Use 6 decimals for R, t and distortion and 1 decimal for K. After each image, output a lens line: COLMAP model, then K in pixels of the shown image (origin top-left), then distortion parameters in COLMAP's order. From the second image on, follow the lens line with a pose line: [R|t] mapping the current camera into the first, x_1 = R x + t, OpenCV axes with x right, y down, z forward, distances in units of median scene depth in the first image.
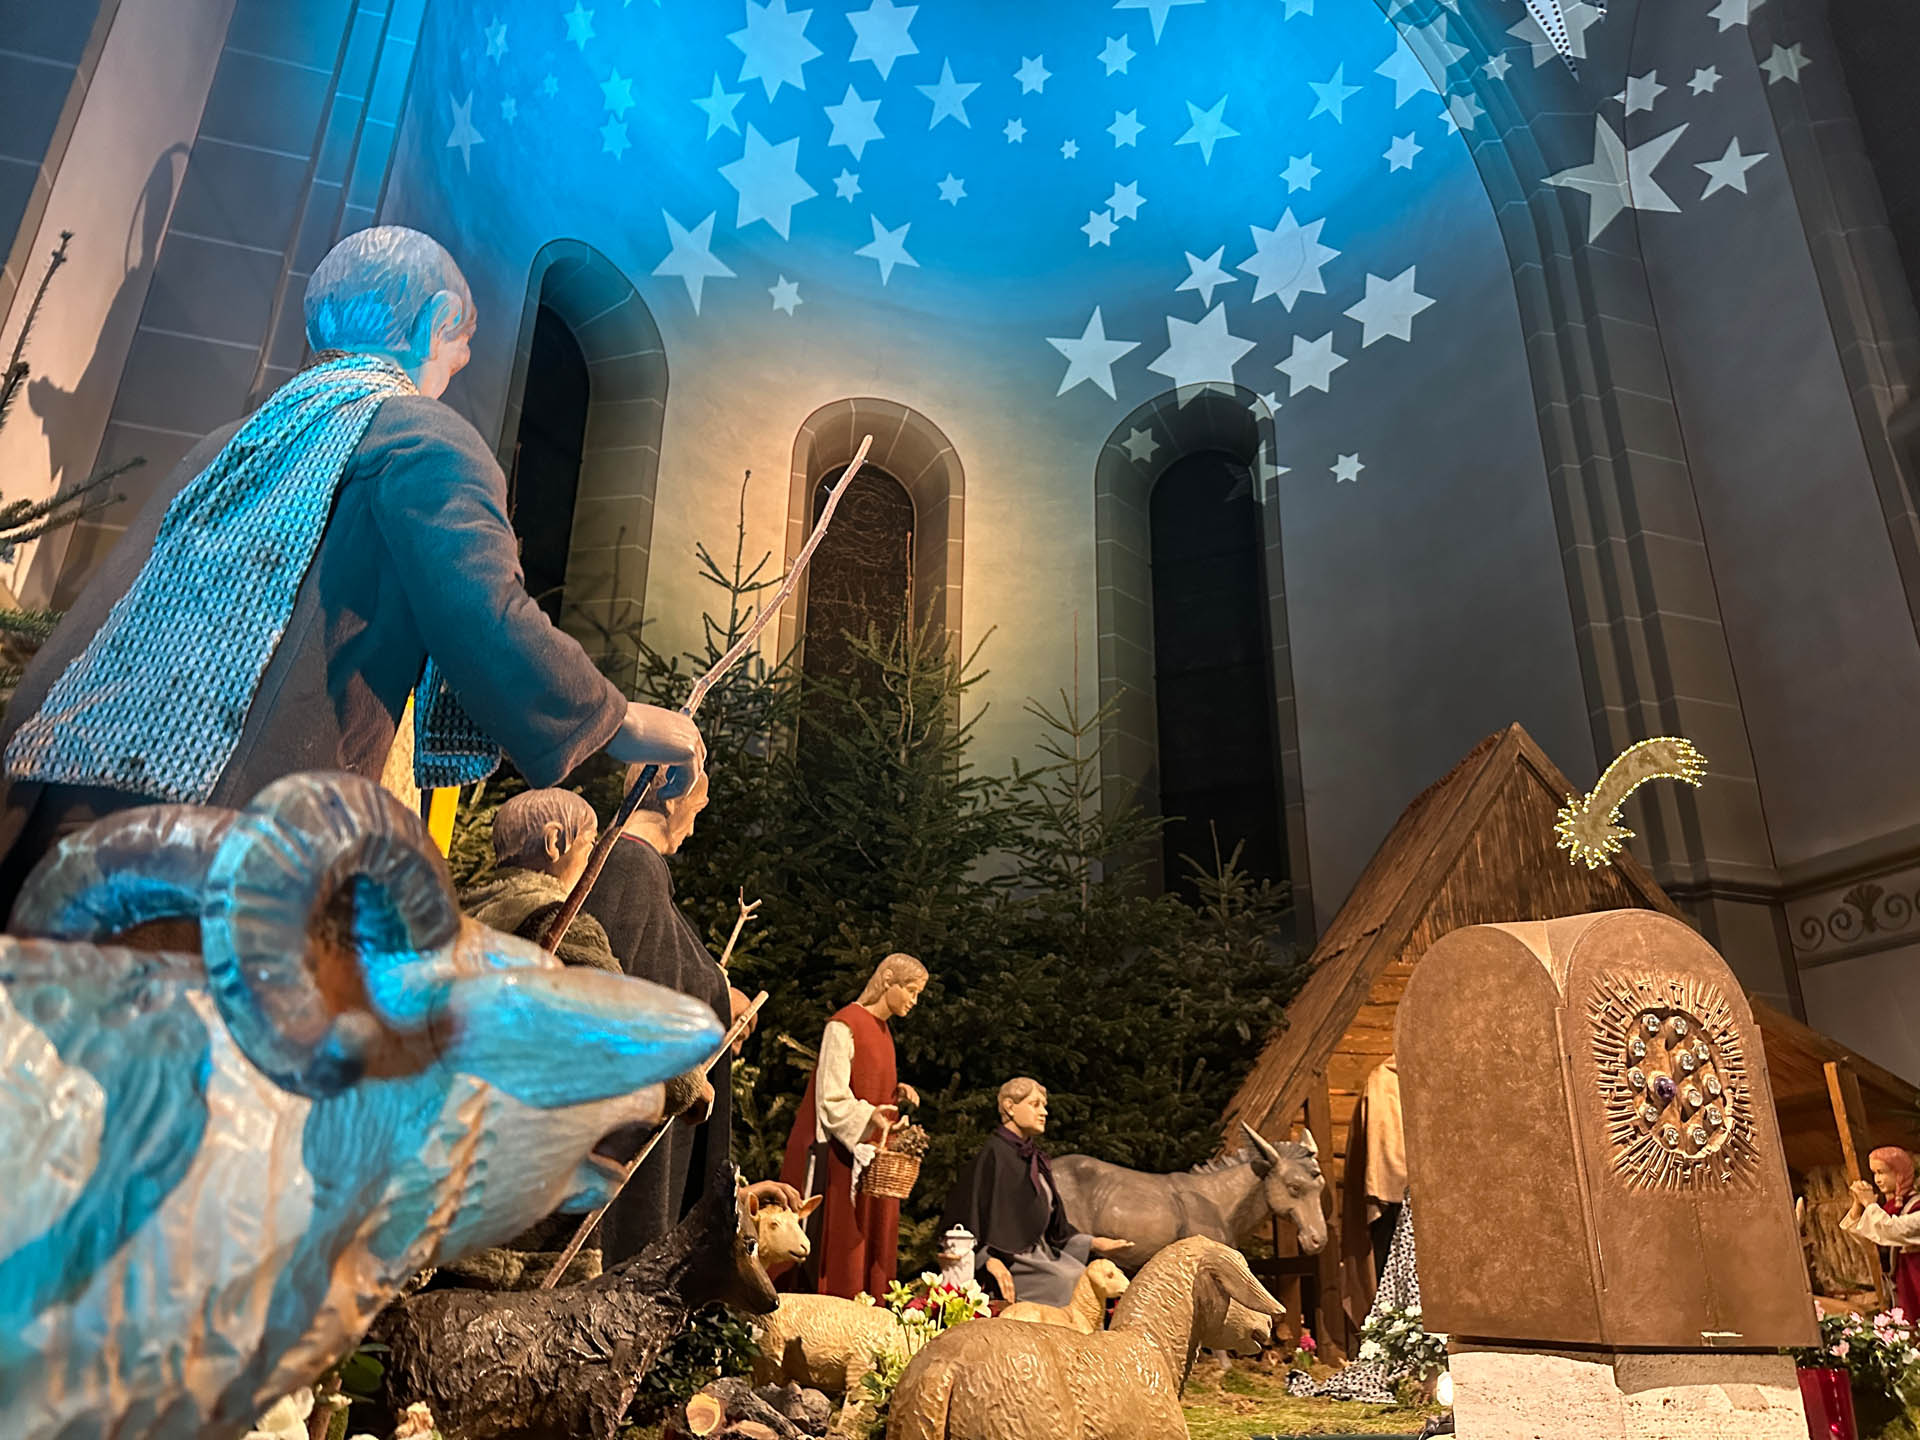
lens RADIAL K [[1350.0, 0, 978.9], [0, 1350.0, 773.4], [0, 0, 1]] dist [0.031896, -0.065612]
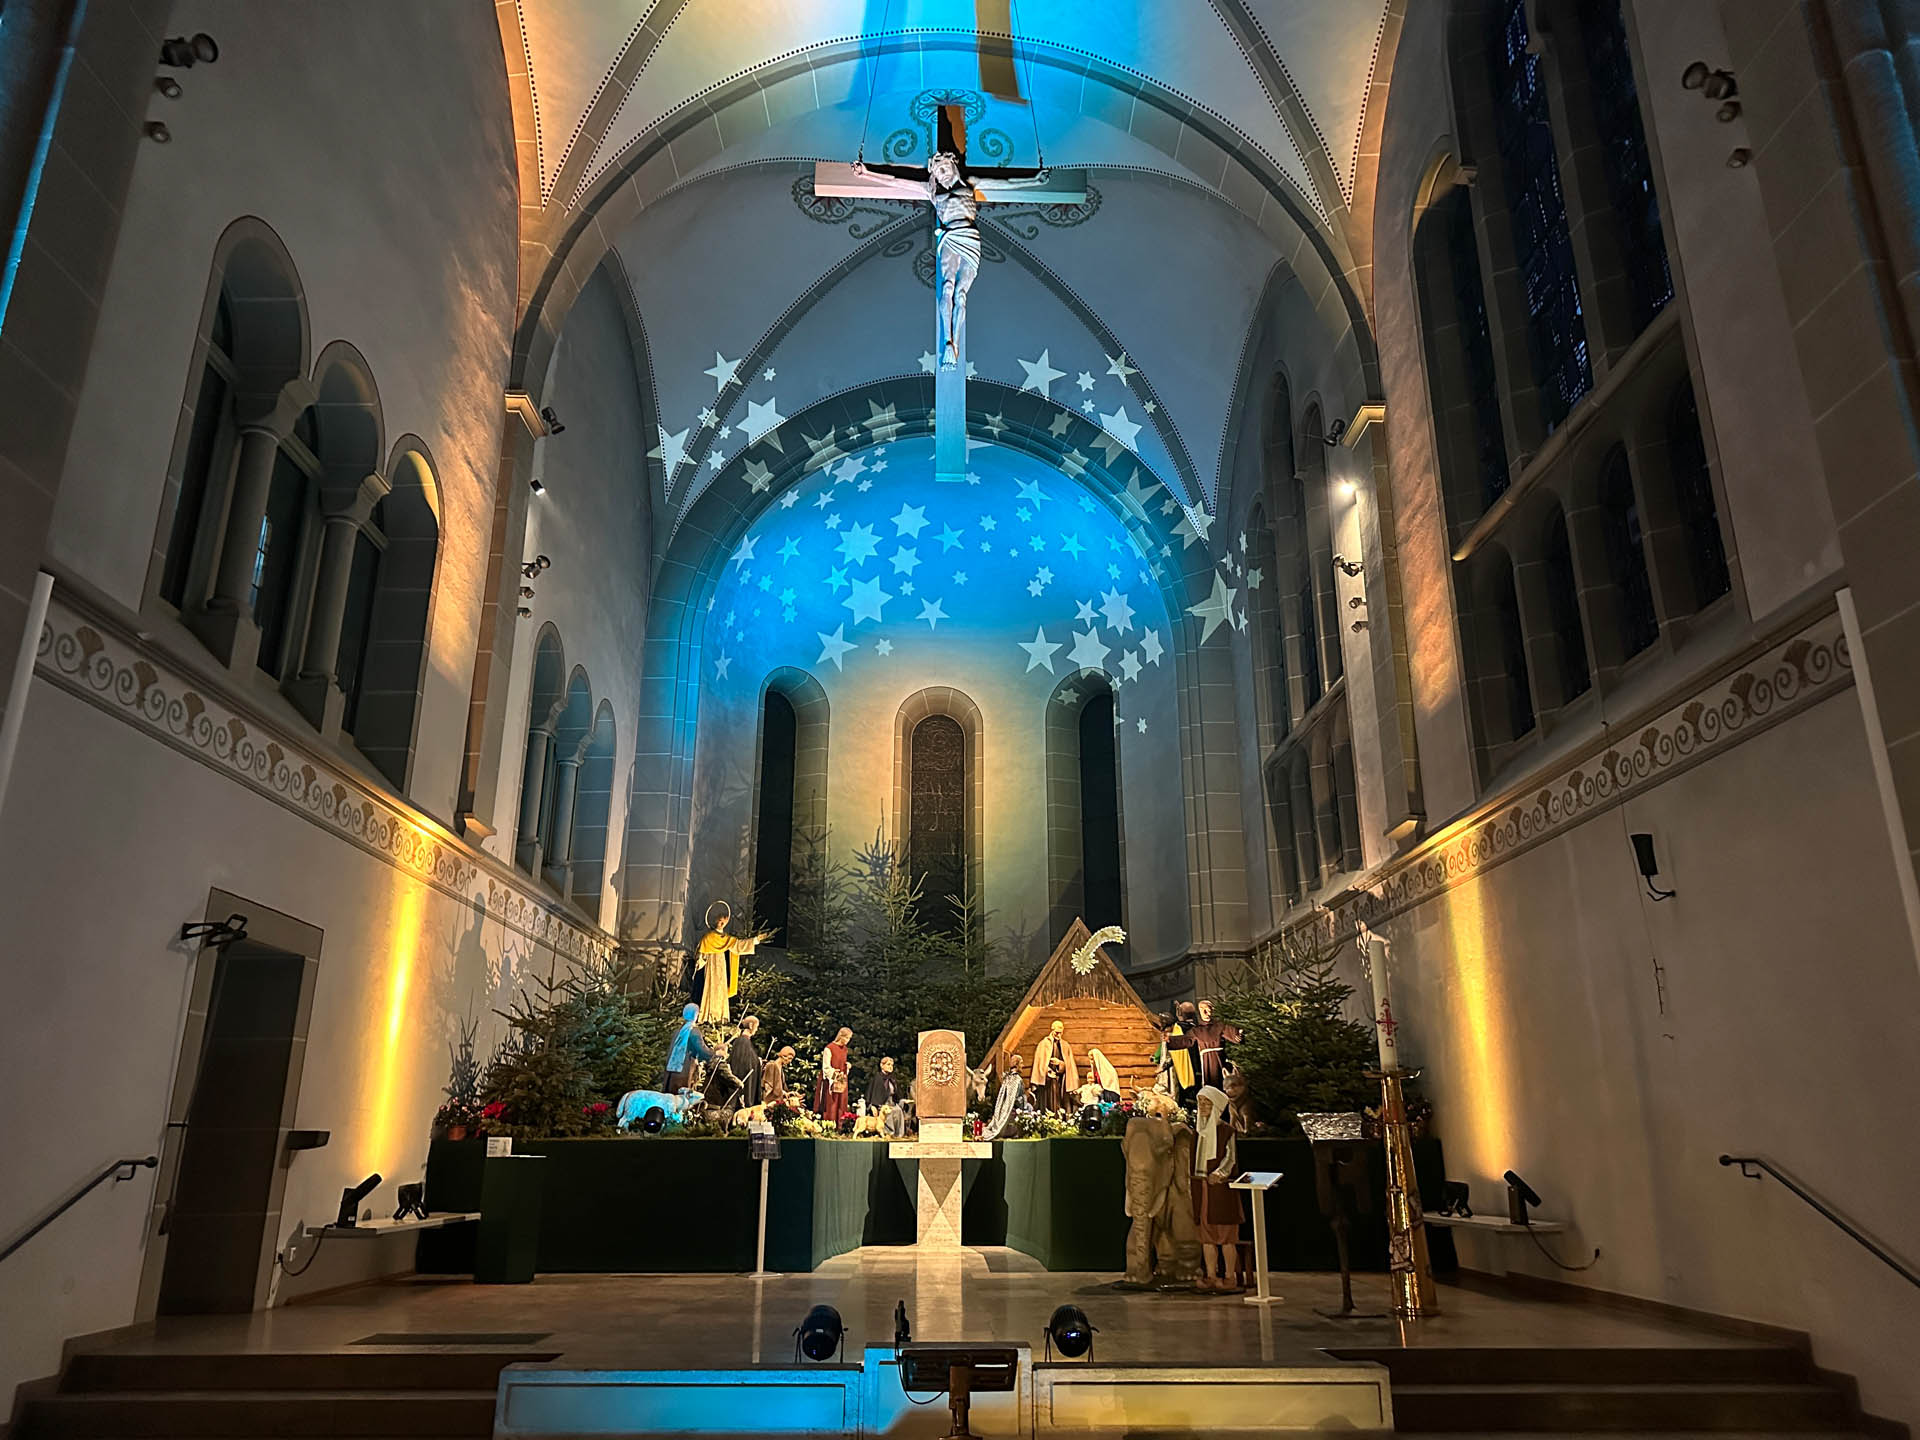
lens RADIAL K [[1350.0, 0, 994.6], [0, 1350.0, 734.6], [0, 0, 1]] dist [0.031896, -0.065612]
pose [[0.963057, -0.098729, -0.250549, 0.515642], [0.113499, 0.992511, 0.045164, -0.299832], [0.244213, -0.071932, 0.967050, -0.930986]]
